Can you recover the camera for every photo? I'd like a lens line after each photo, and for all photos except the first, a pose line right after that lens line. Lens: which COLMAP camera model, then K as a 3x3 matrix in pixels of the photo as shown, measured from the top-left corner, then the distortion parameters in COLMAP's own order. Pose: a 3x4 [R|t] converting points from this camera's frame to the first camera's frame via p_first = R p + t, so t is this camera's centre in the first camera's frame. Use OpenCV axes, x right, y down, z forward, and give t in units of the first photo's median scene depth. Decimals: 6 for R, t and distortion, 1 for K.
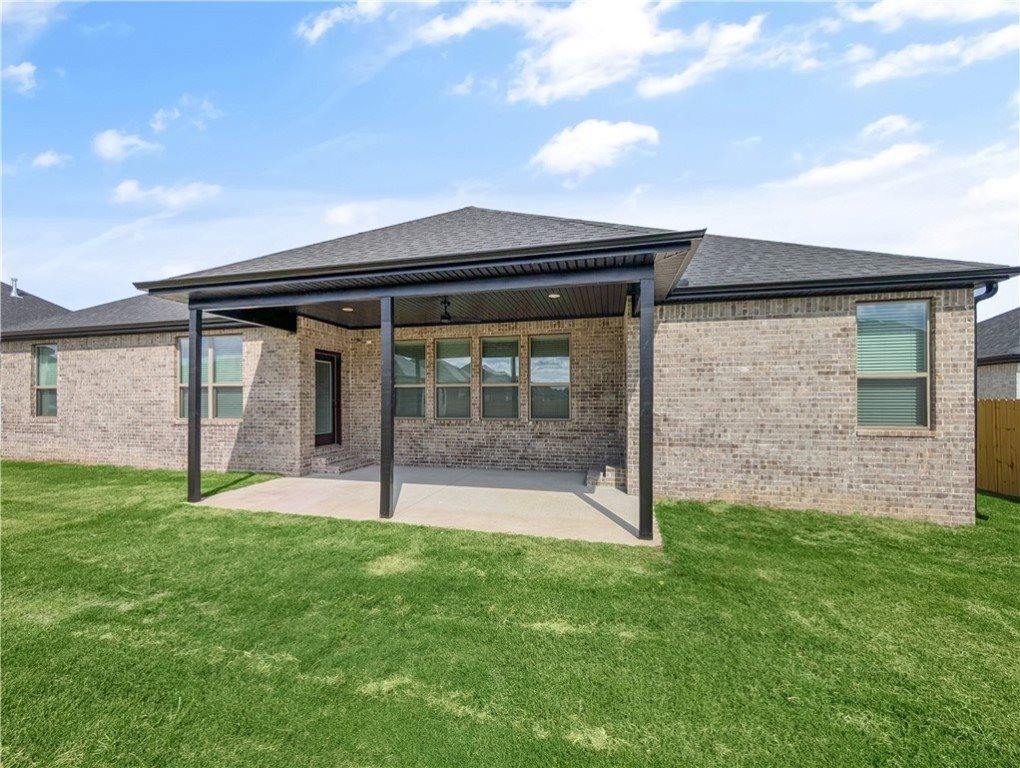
lens RADIAL K [[398.2, 0, 514.2], [0, 398.2, 394.0], [0, 0, 1]] dist [-0.000623, 0.000035]
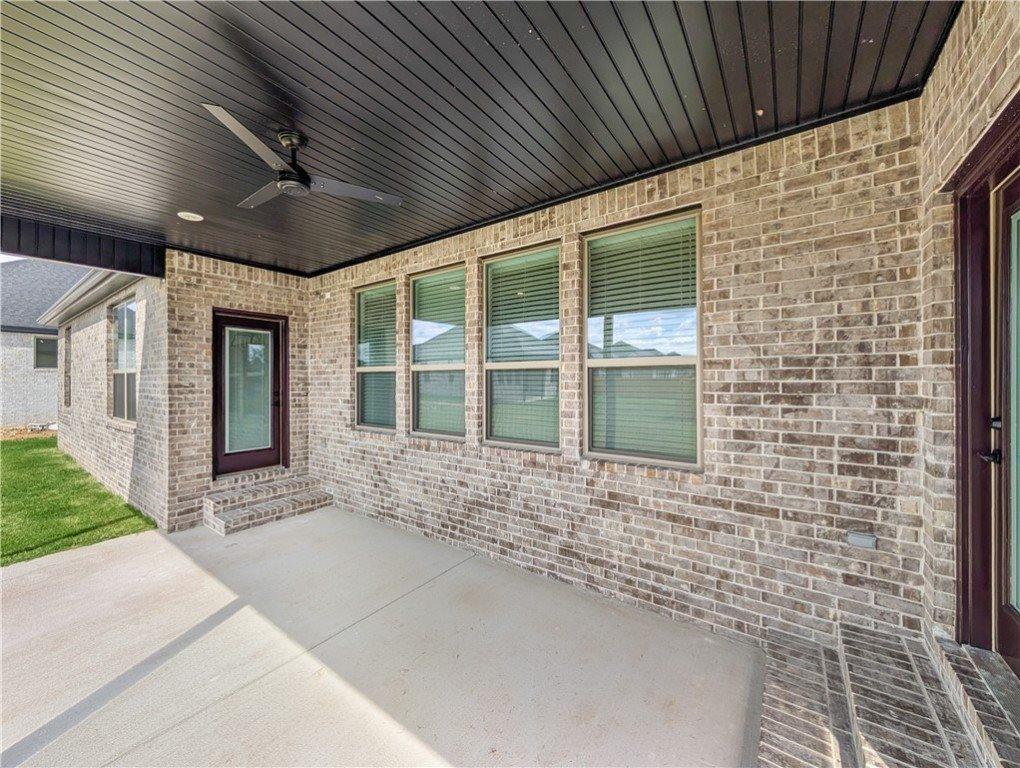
lens RADIAL K [[398.2, 0, 508.2], [0, 398.2, 375.7], [0, 0, 1]] dist [-0.000623, 0.000035]
pose [[0.918843, -0.003742, -0.394606, 0.121335], [0.005877, 0.999974, 0.004202, -0.013429], [0.394580, -0.006180, 0.918841, 0.613897]]
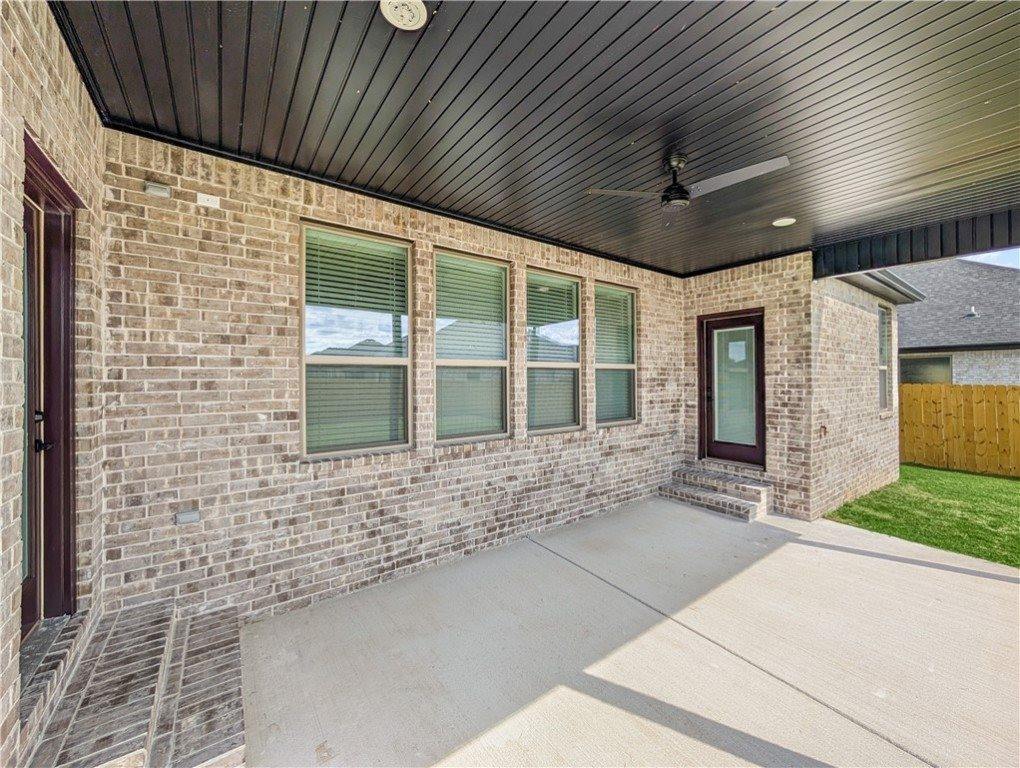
lens RADIAL K [[398.2, 0, 513.2], [0, 398.2, 370.7], [0, 0, 1]] dist [-0.000623, 0.000035]
pose [[0.648396, 0.012185, 0.761206, -0.477220], [-0.010897, 0.999918, -0.006724, -0.010954], [-0.761226, -0.003935, 0.648475, 0.709526]]
